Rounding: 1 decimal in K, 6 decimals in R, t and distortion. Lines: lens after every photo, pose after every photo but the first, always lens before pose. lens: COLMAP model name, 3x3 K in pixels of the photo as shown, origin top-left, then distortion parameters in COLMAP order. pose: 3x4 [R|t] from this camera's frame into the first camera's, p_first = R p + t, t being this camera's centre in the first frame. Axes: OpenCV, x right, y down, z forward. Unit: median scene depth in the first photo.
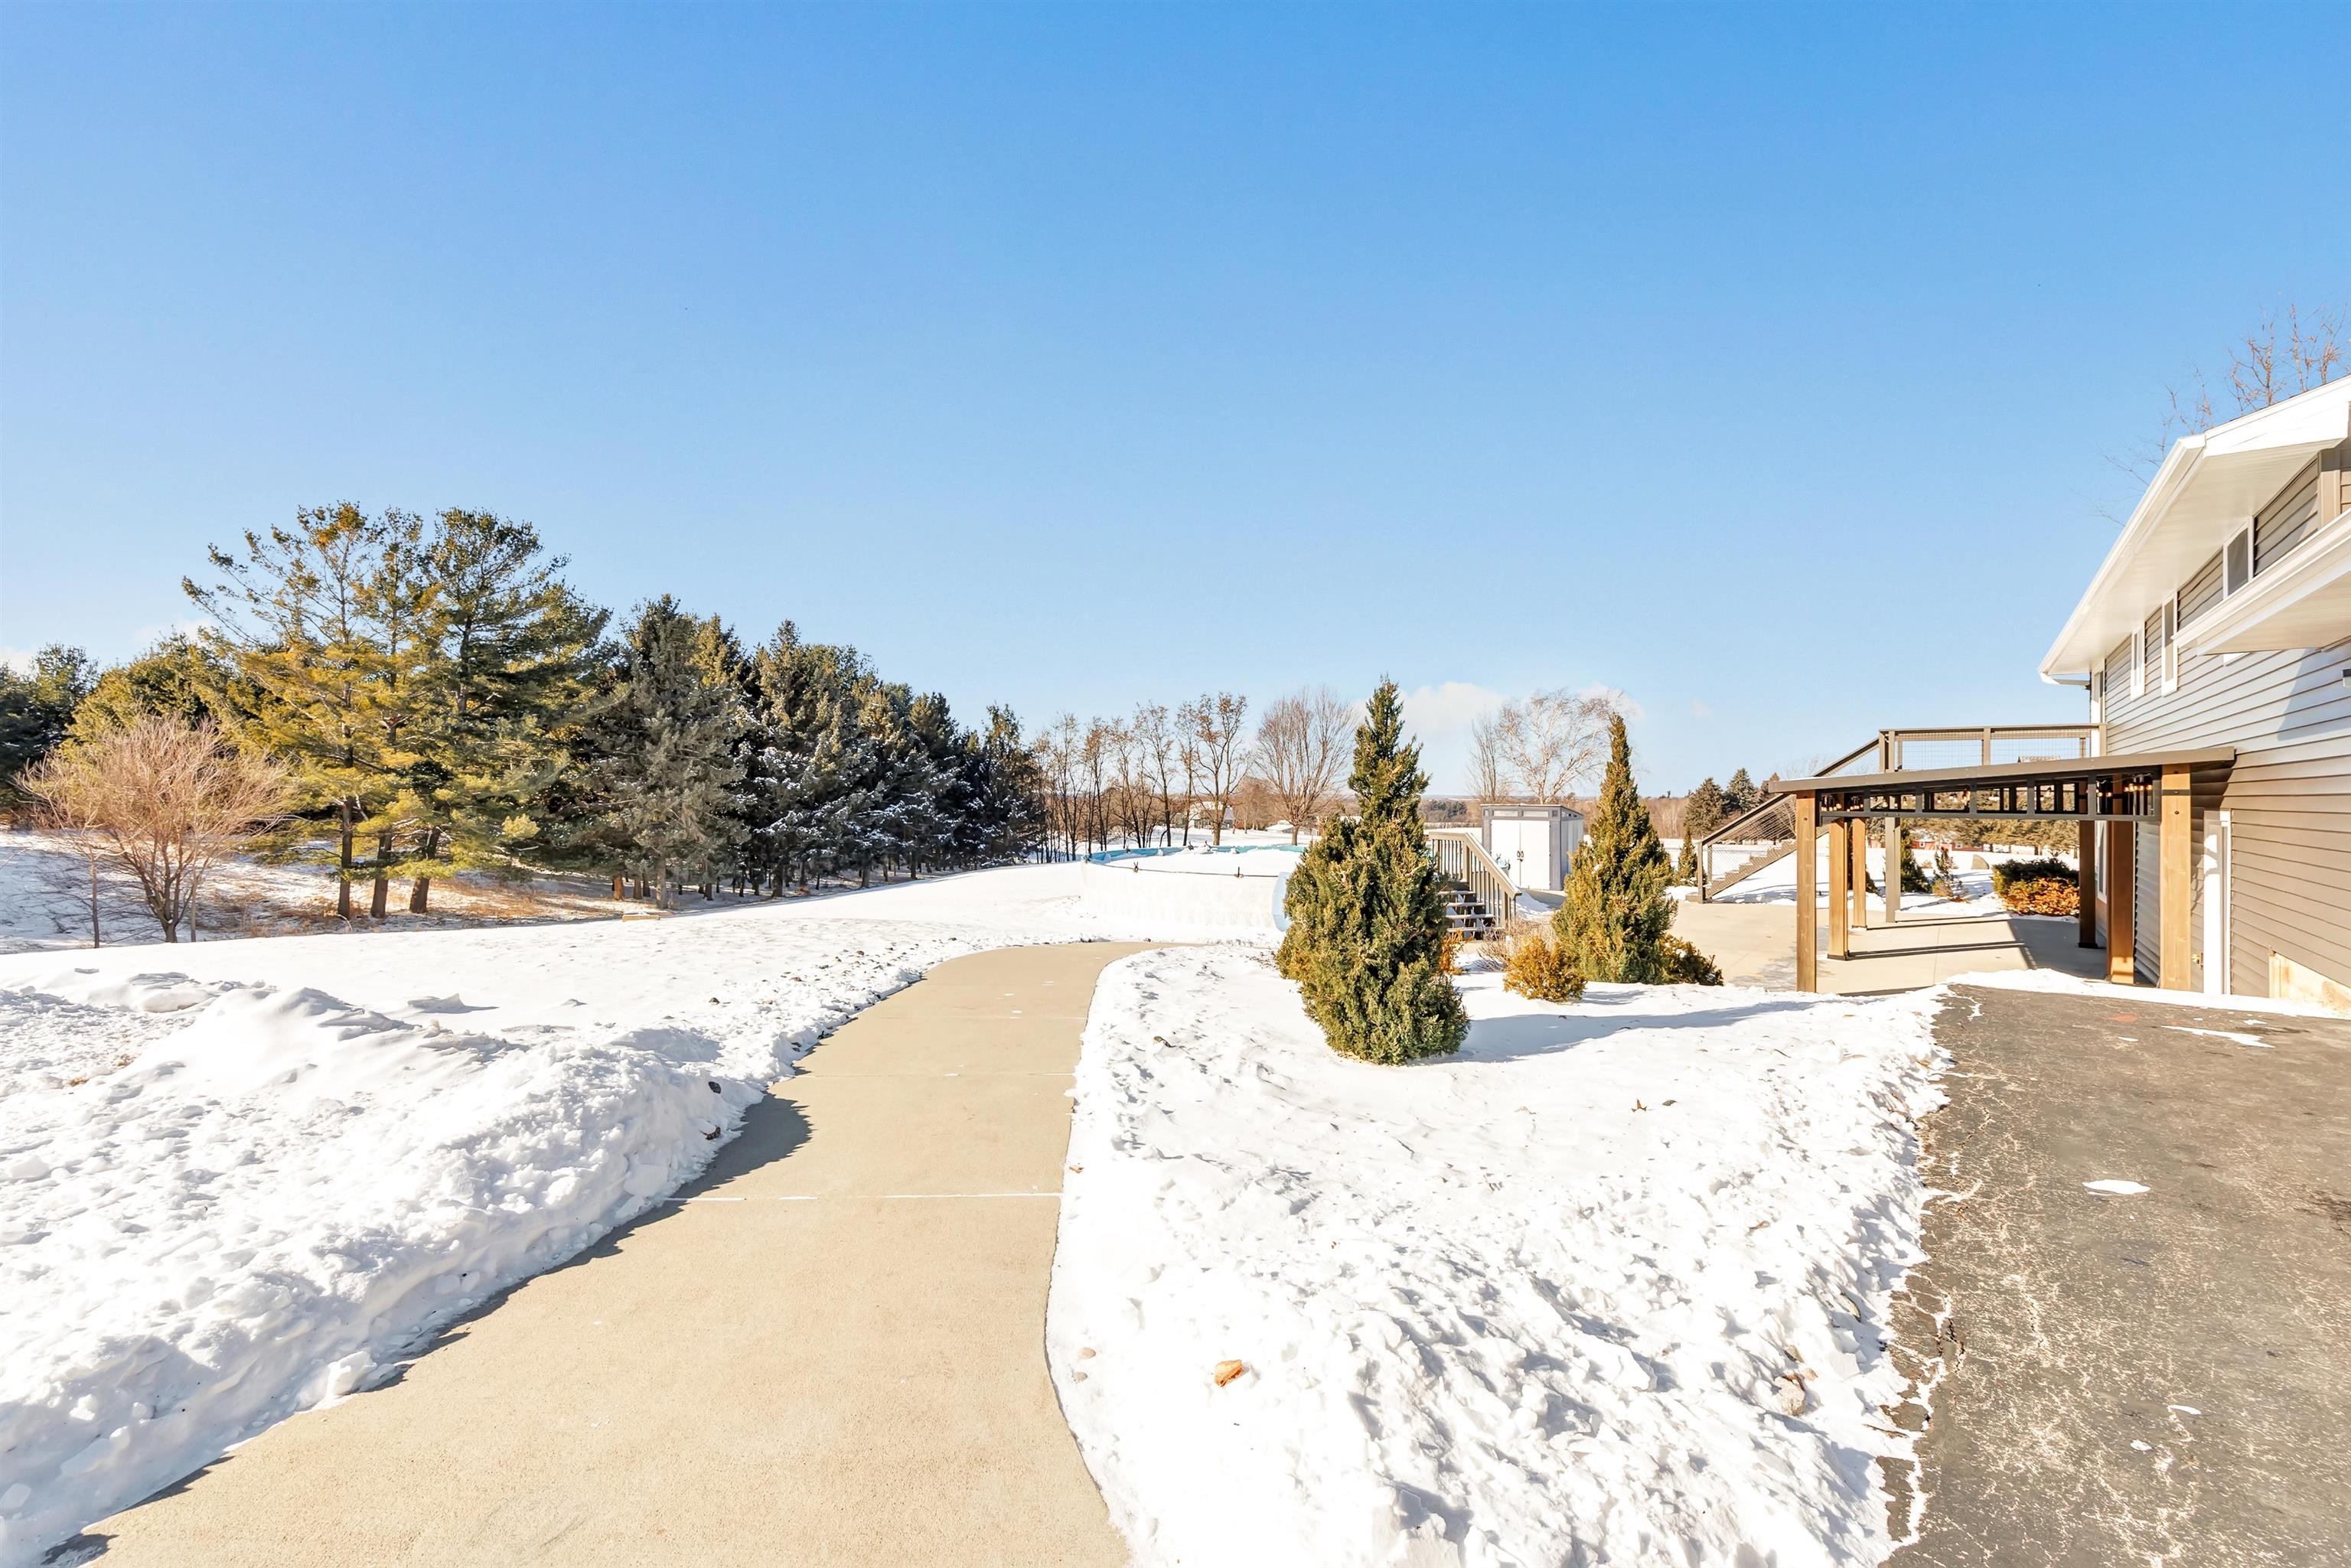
lens RADIAL K [[952.4, 0, 1172.7], [0, 952.4, 793.4], [0, 0, 1]] dist [-0.003804, 0.002051]
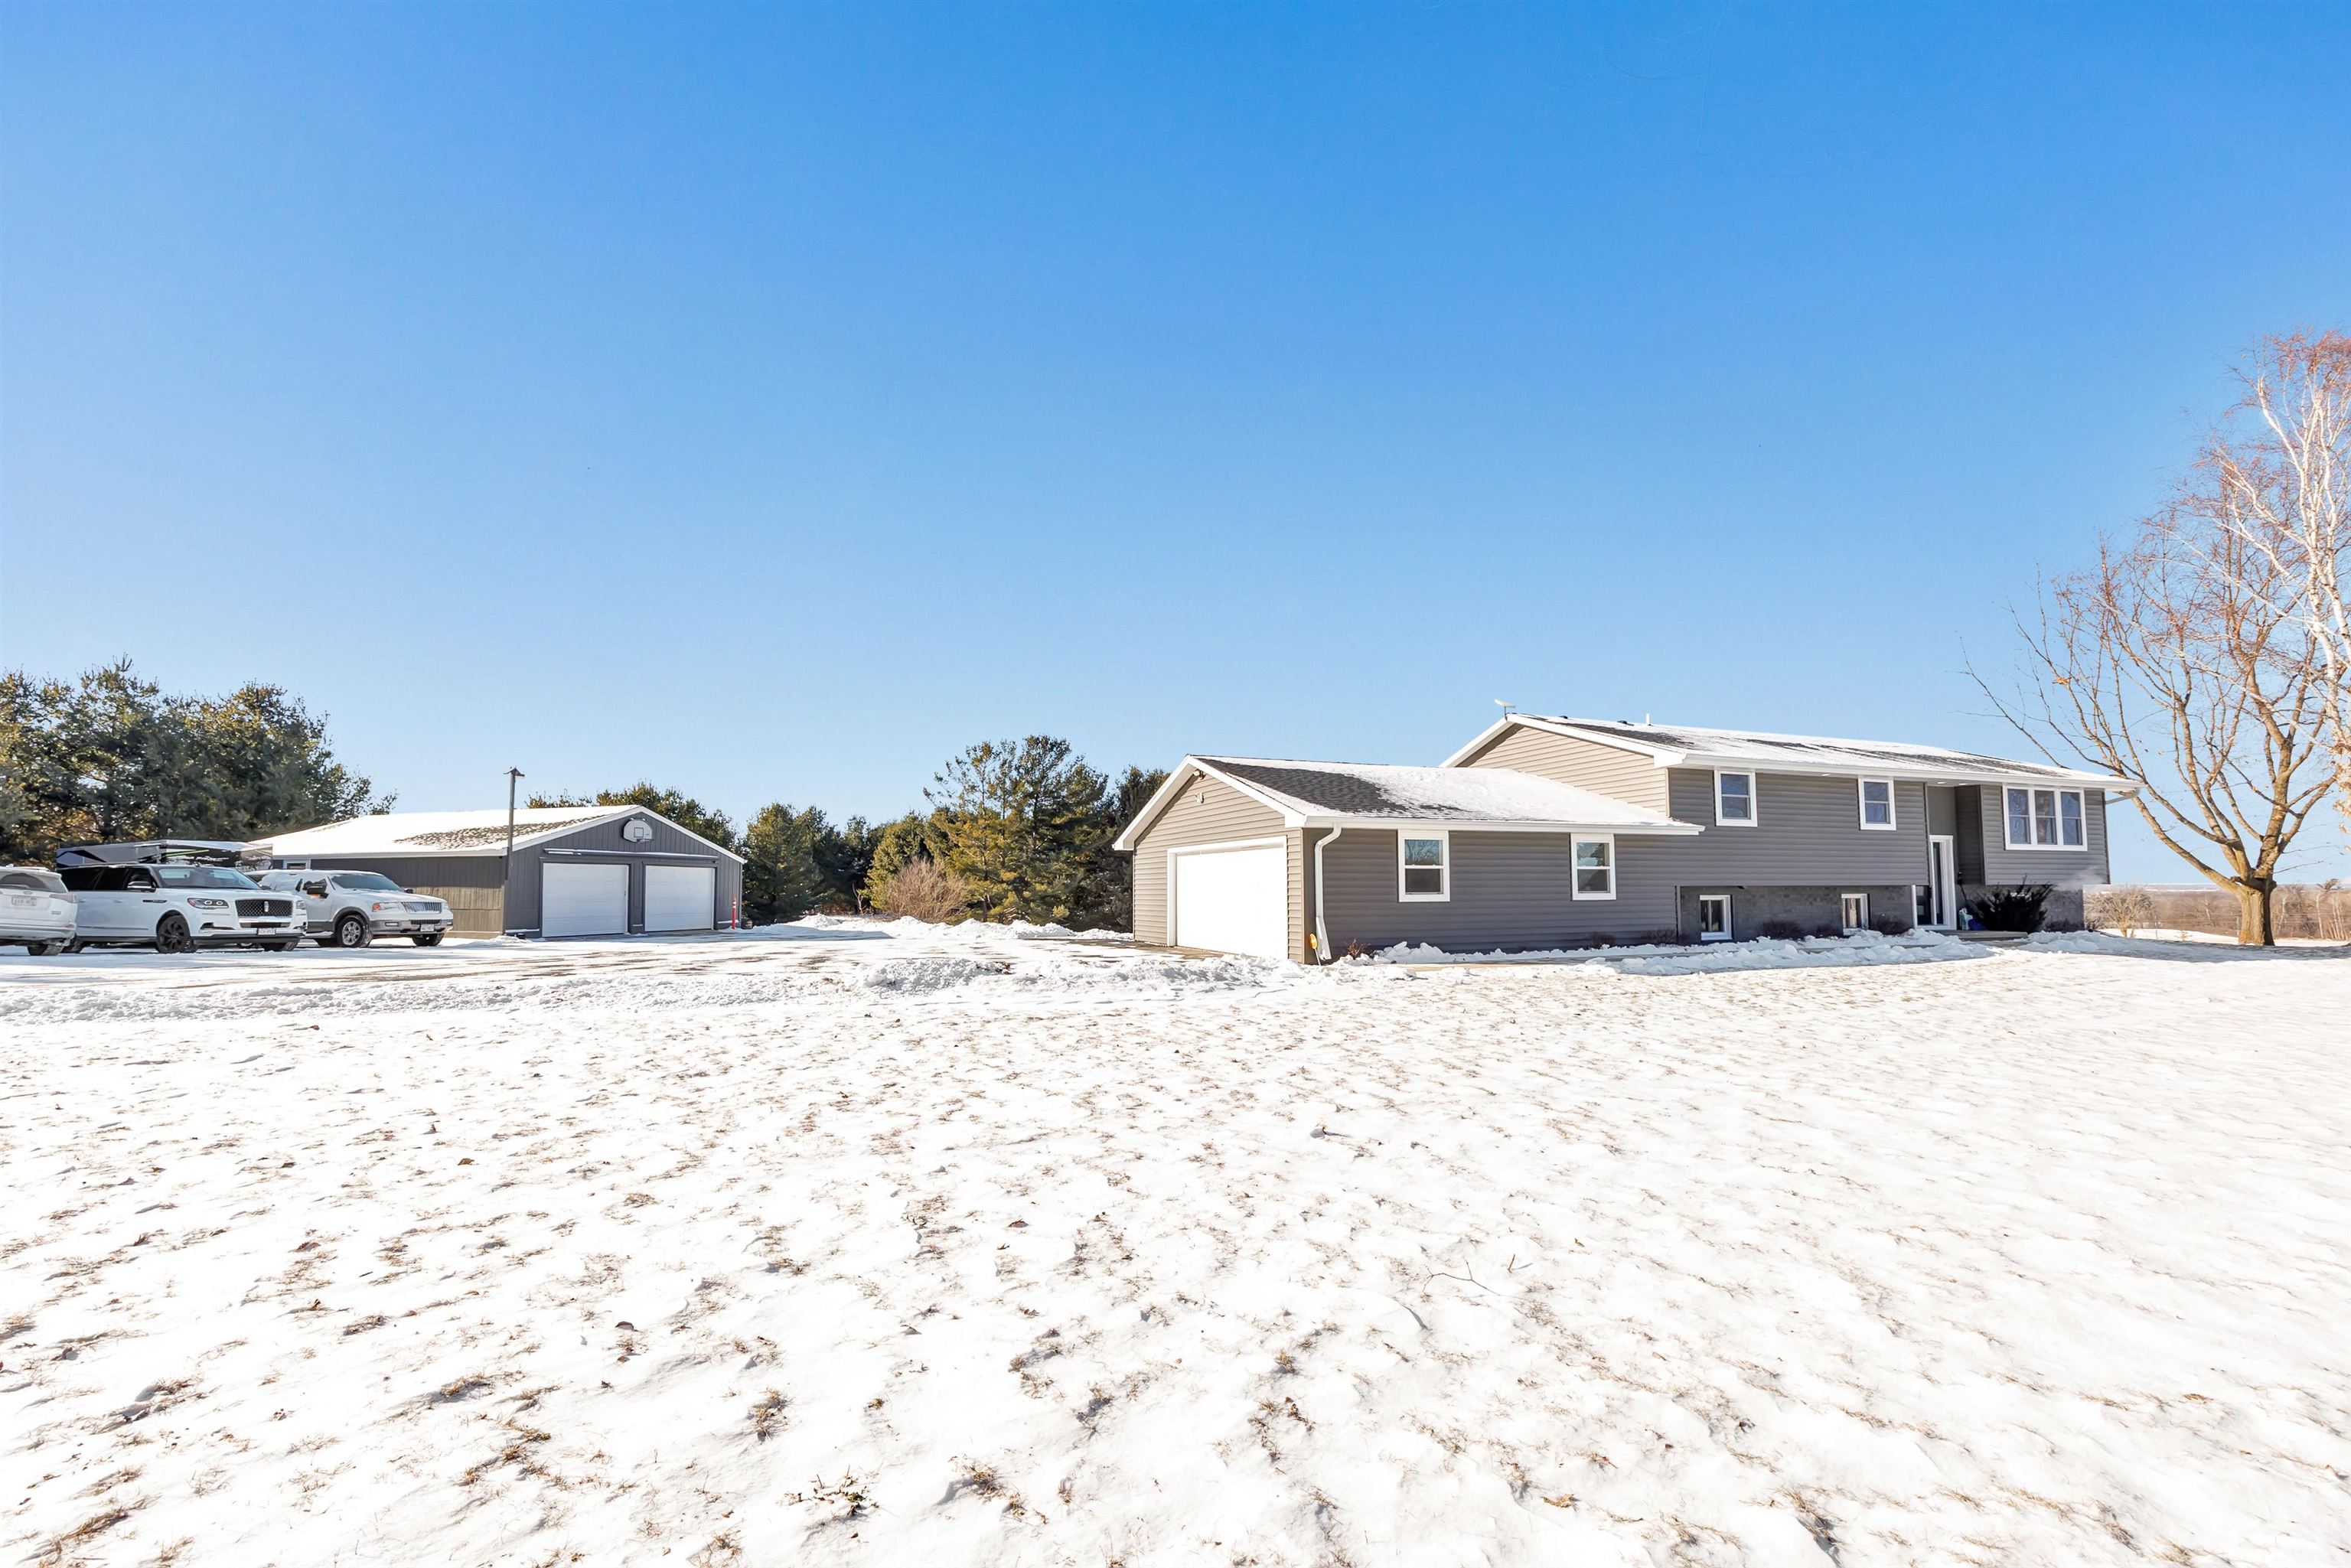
lens RADIAL K [[952.4, 0, 1163.4], [0, 952.4, 837.2], [0, 0, 1]] dist [-0.003804, 0.002051]
pose [[0.878573, -0.034606, -0.476353, 0.253727], [0.008925, 0.998387, -0.056070, -0.002472], [0.477525, 0.045010, 0.877465, -0.361380]]
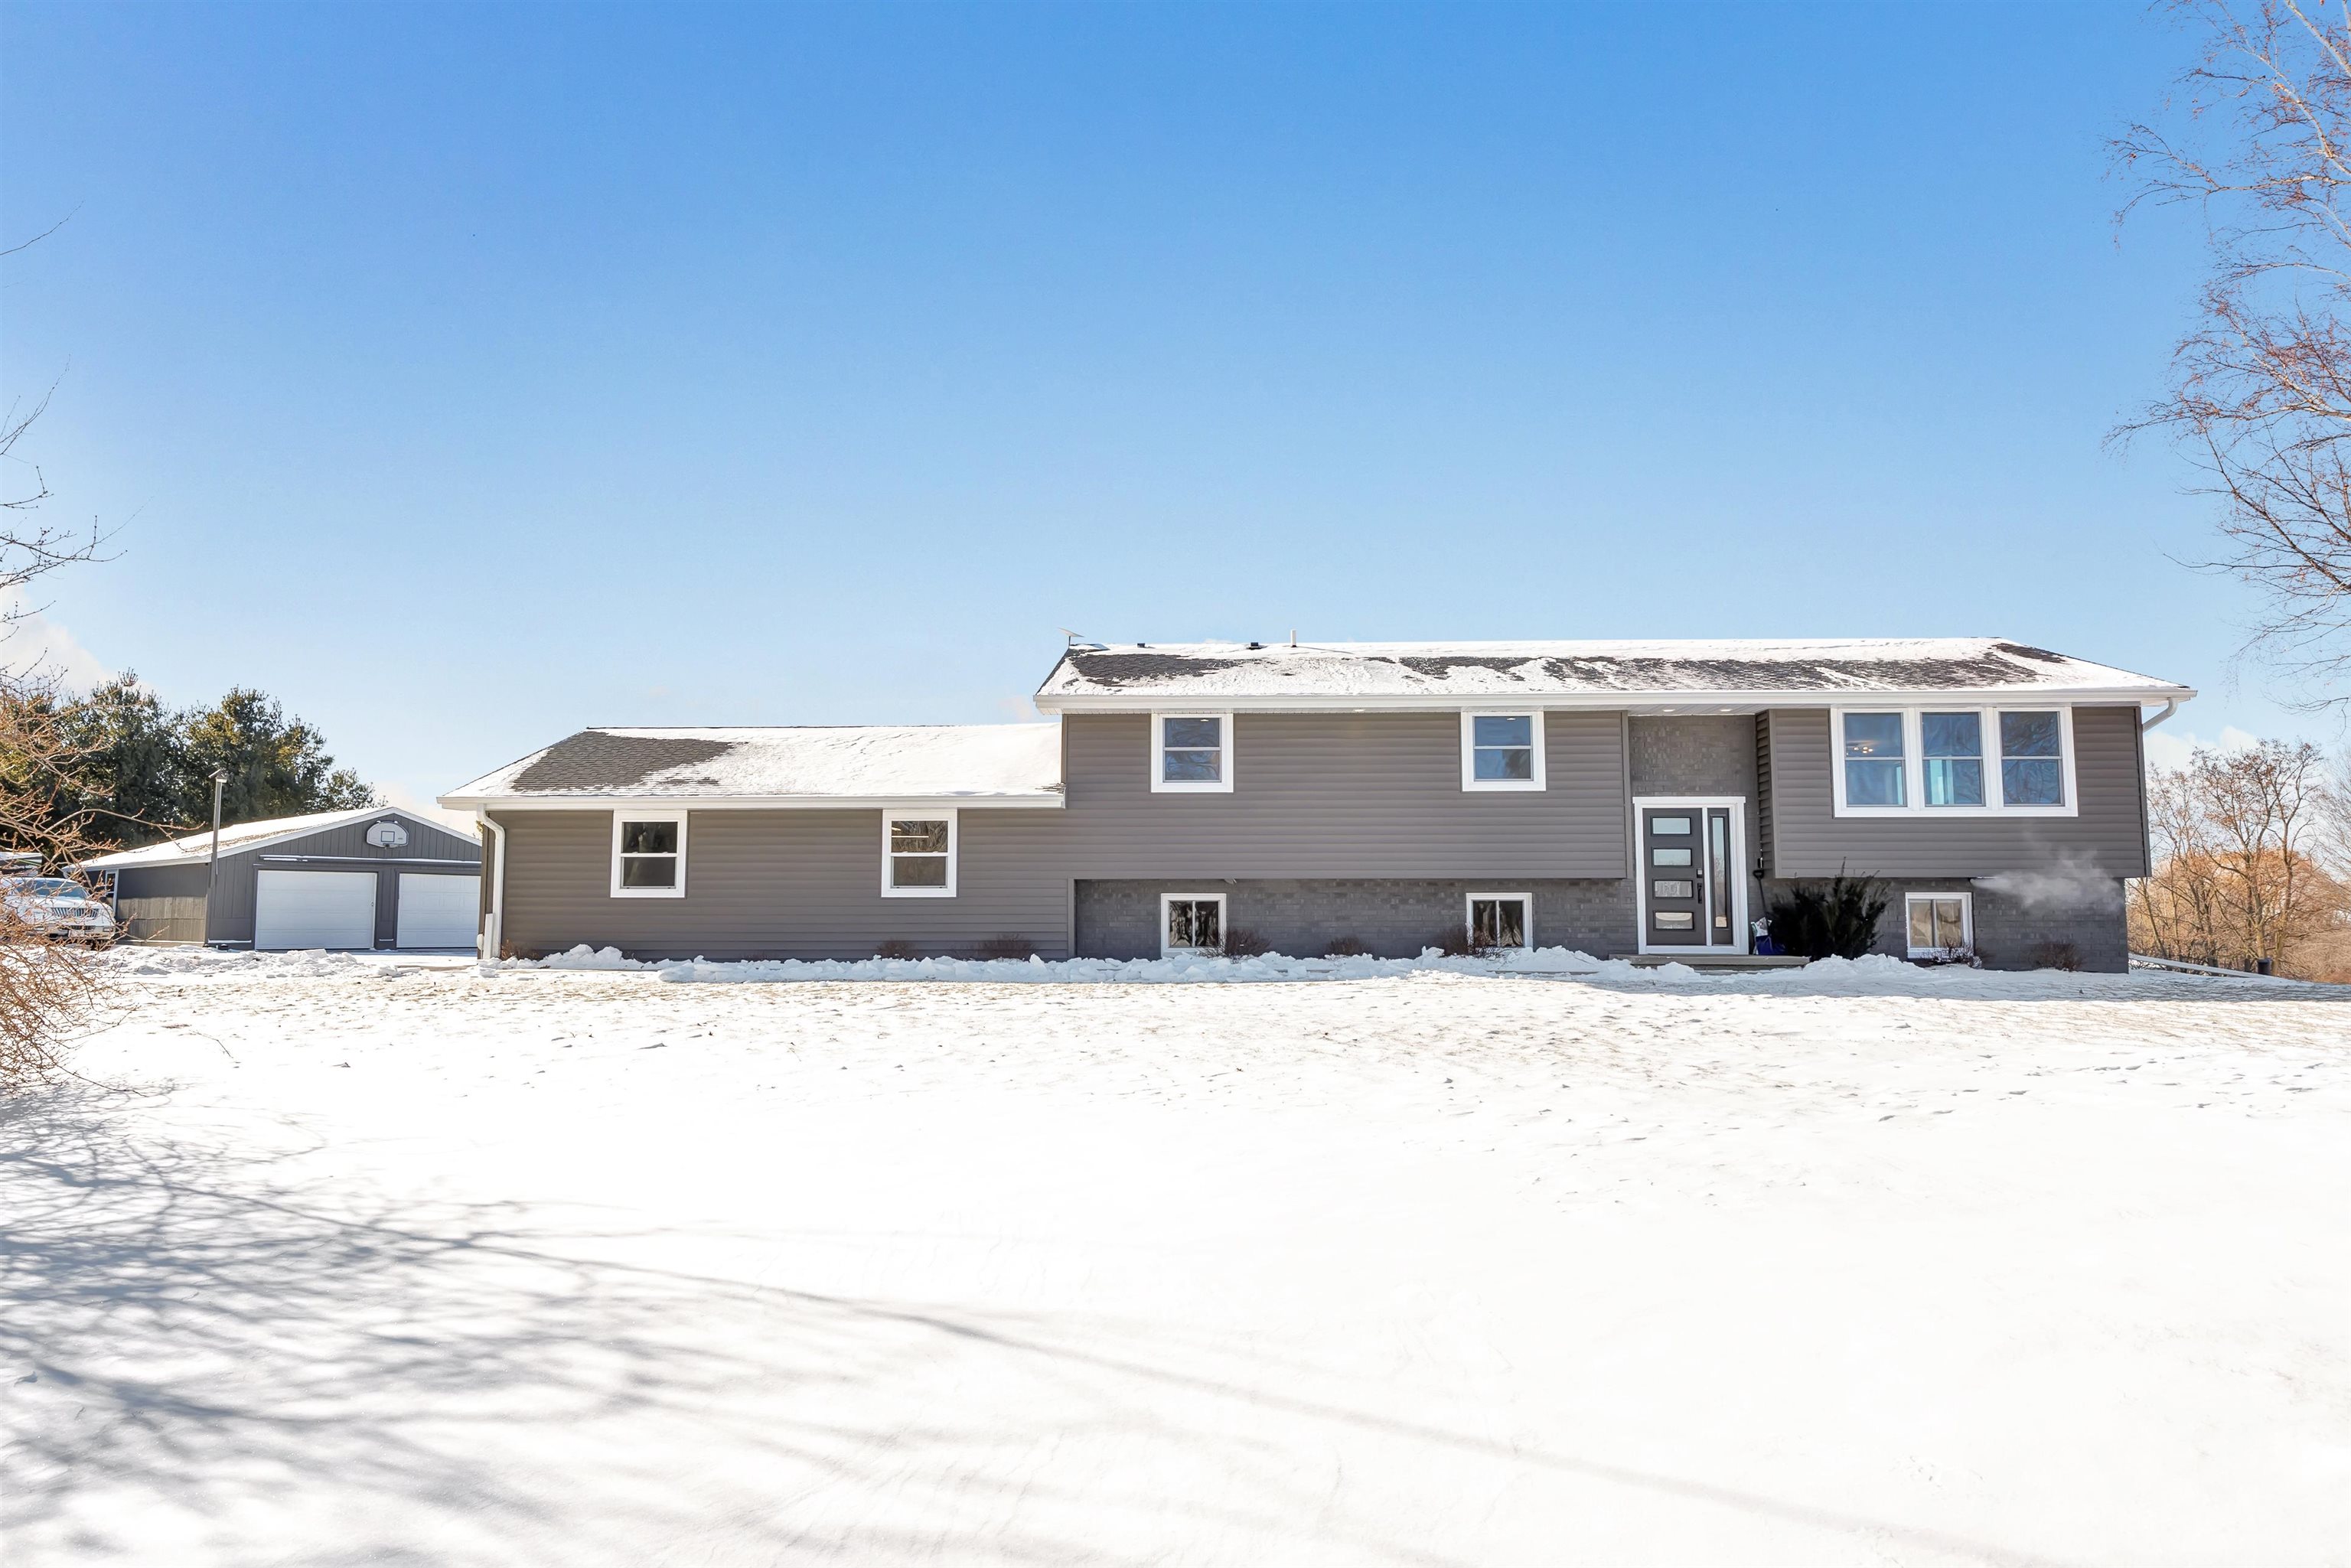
lens RADIAL K [[1484.1, 0, 1190.1], [0, 1484.1, 771.2], [0, 0, 1]] dist [-0.006308, -0.000177]
pose [[0.622058, -0.085768, -0.778259, 0.579706], [0.005151, 0.994409, -0.105471, 0.010736], [0.782954, 0.061600, 0.619022, -0.180976]]
